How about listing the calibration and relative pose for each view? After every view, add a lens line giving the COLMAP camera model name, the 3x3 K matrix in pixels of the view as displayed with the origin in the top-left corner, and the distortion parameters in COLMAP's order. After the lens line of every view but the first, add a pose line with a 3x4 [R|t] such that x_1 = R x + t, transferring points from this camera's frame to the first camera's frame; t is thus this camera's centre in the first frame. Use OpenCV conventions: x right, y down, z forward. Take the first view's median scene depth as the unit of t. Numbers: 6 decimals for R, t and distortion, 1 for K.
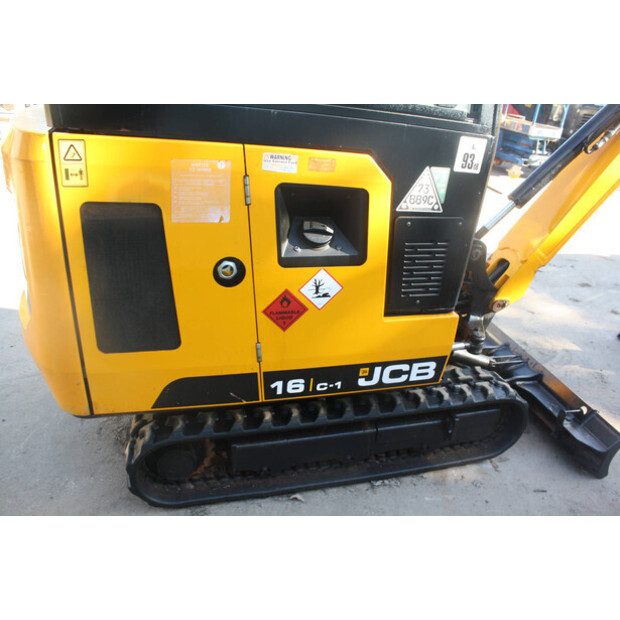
lens RADIAL K [[522.2, 0, 318.1], [0, 522.2, 319.4], [0, 0, 1]] dist [-0.176695, 0.152235]
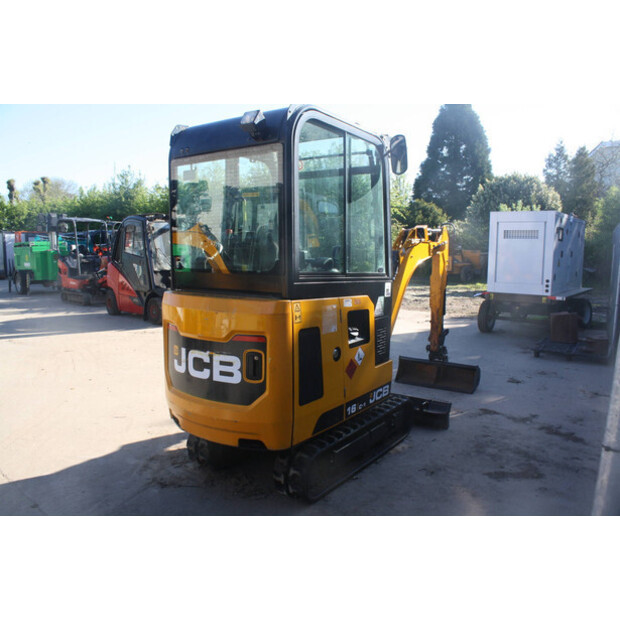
lens RADIAL K [[522.2, 0, 318.1], [0, 522.2, 319.4], [0, 0, 1]] dist [-0.176695, 0.152235]
pose [[0.769490, -0.169362, 0.615794, -1.386811], [0.342614, 0.923180, -0.174226, 0.116596], [-0.538981, 0.345045, 0.768403, -0.627532]]
